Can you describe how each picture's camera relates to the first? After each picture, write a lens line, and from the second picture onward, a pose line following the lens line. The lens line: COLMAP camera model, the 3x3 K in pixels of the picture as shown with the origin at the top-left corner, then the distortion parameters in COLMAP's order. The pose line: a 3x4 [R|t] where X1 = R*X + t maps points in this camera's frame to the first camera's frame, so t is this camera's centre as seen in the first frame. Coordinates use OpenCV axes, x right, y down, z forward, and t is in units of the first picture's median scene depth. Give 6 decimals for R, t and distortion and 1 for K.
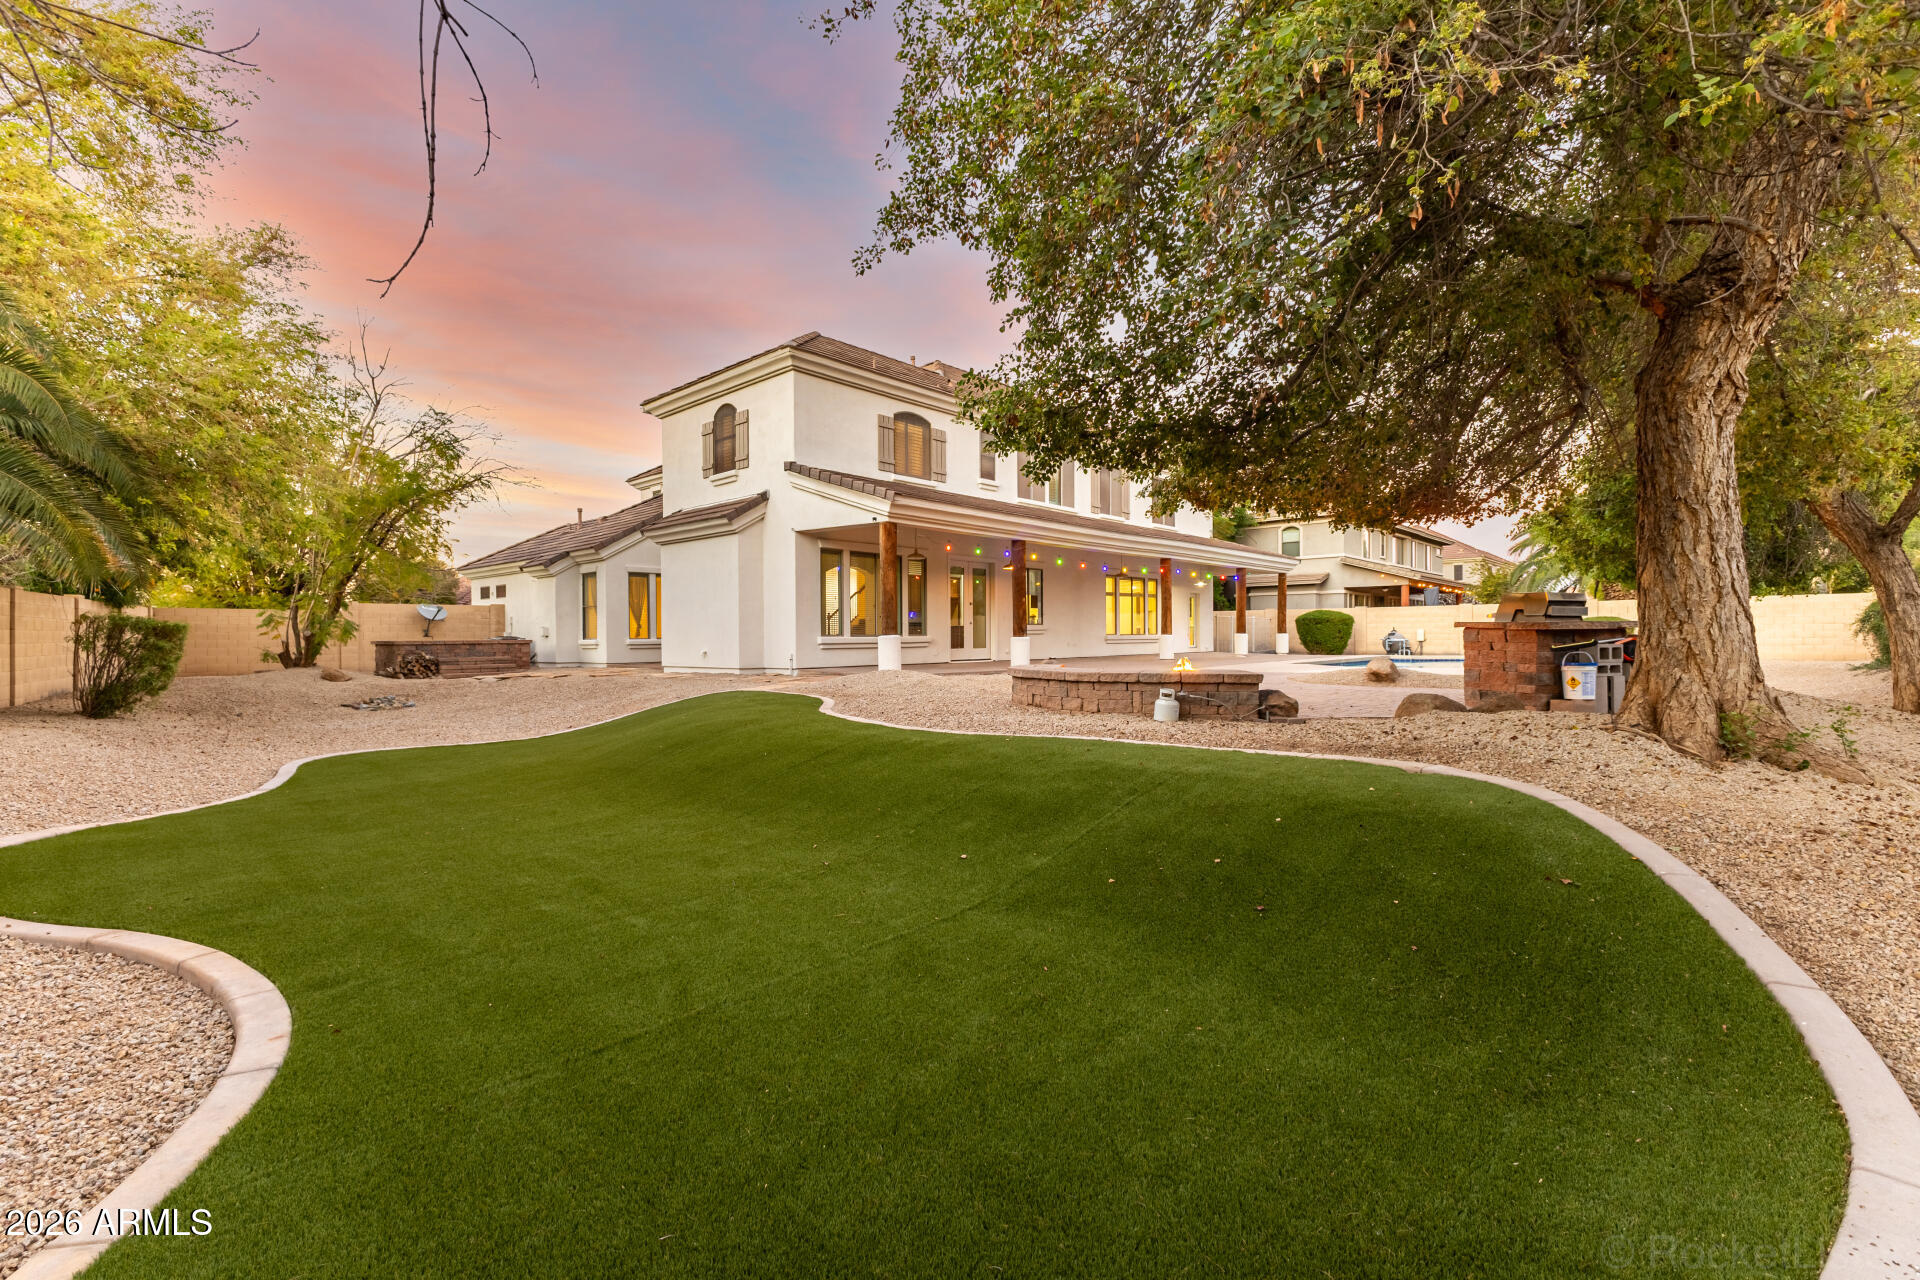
lens RADIAL K [[829.5, 0, 963.9], [0, 829.5, 641.5], [0, 0, 1]] dist [0.006937, -0.001222]
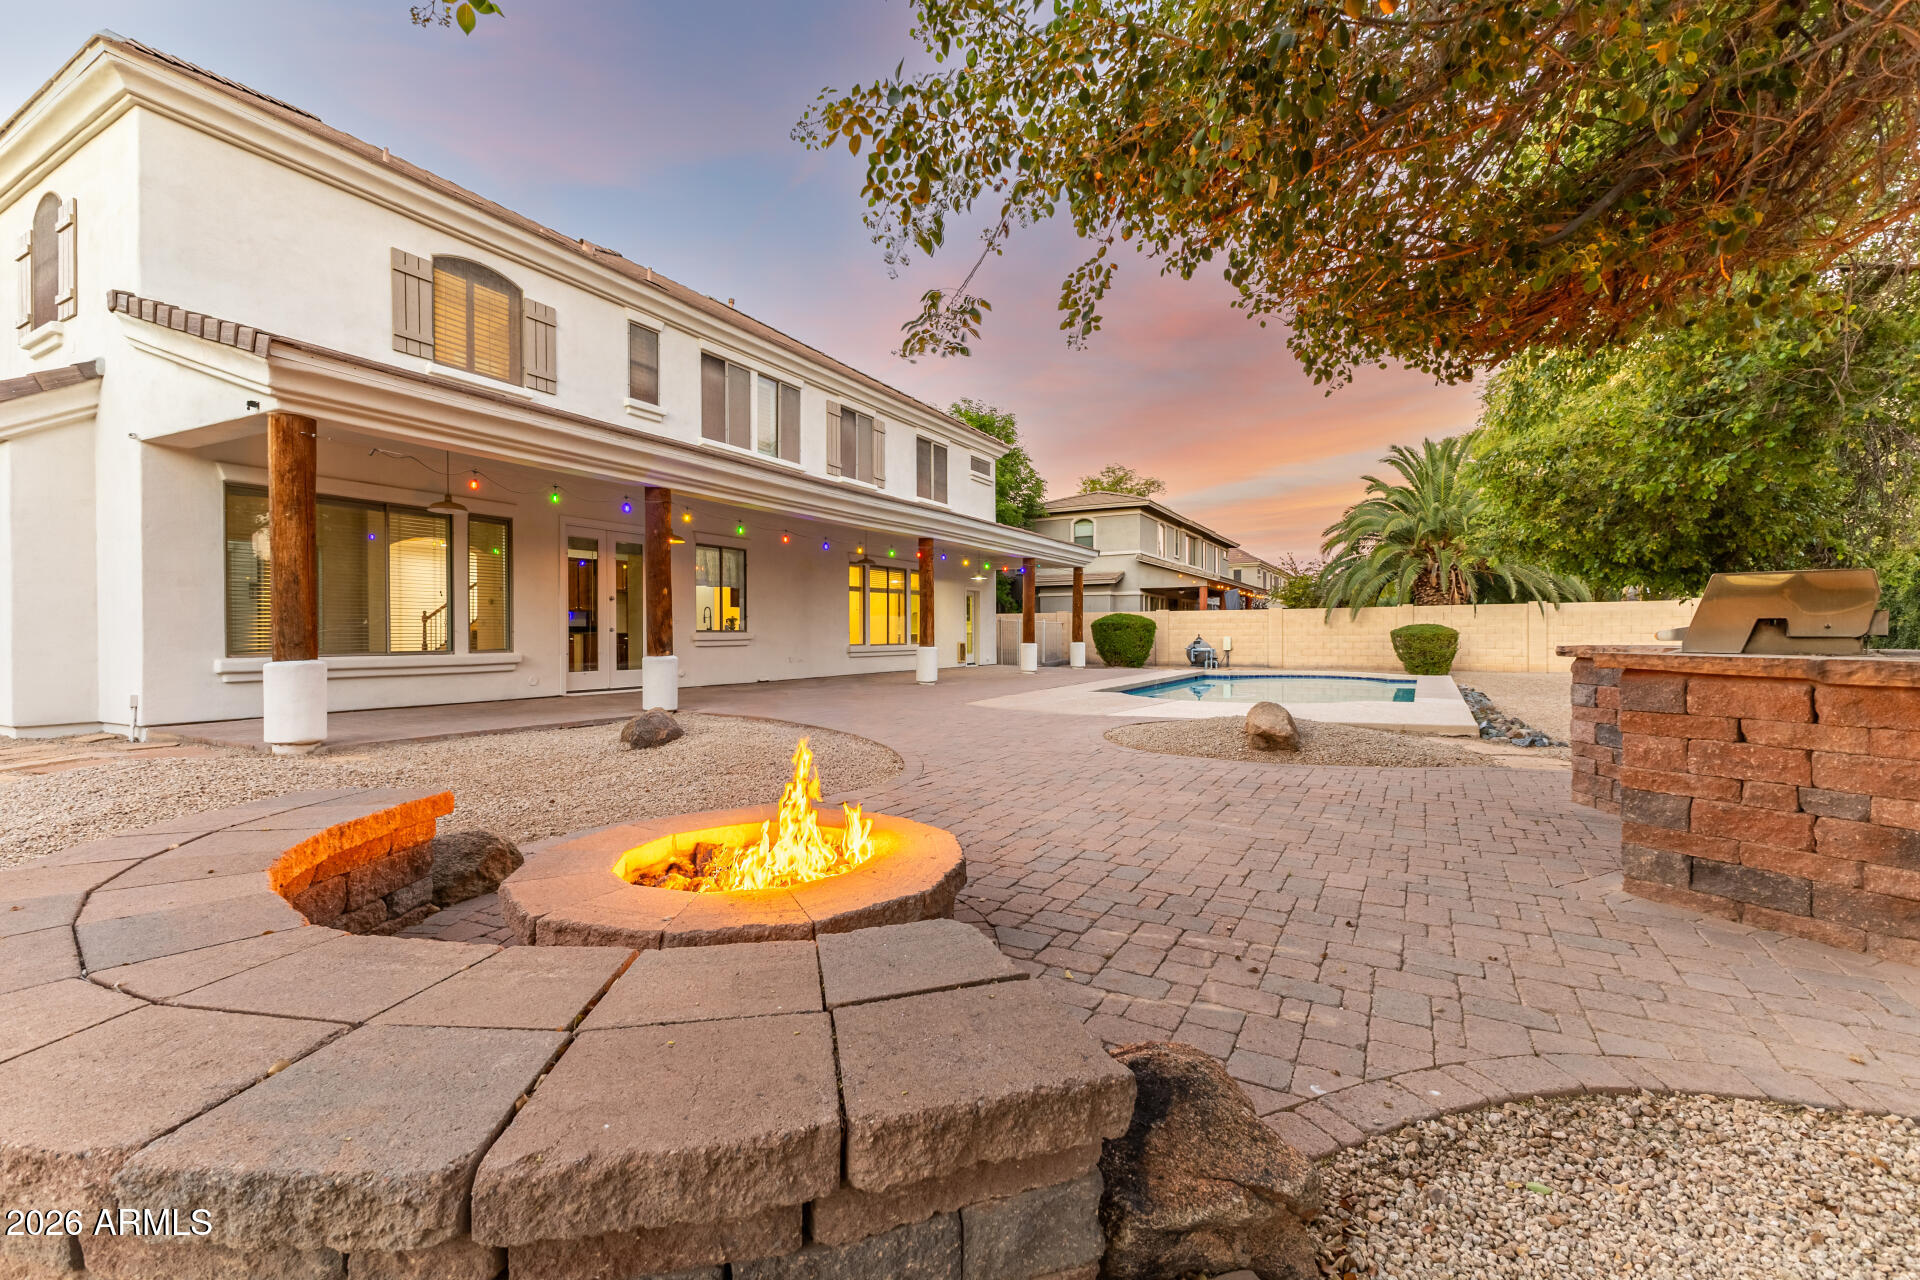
lens RADIAL K [[829.5, 0, 955.2], [0, 829.5, 636.4], [0, 0, 1]] dist [0.006937, -0.001222]
pose [[0.973713, 0.002410, 0.227767, 0.094119], [-0.000716, 0.999971, -0.007519, -0.010231], [-0.227779, 0.007159, 0.973687, 0.272025]]
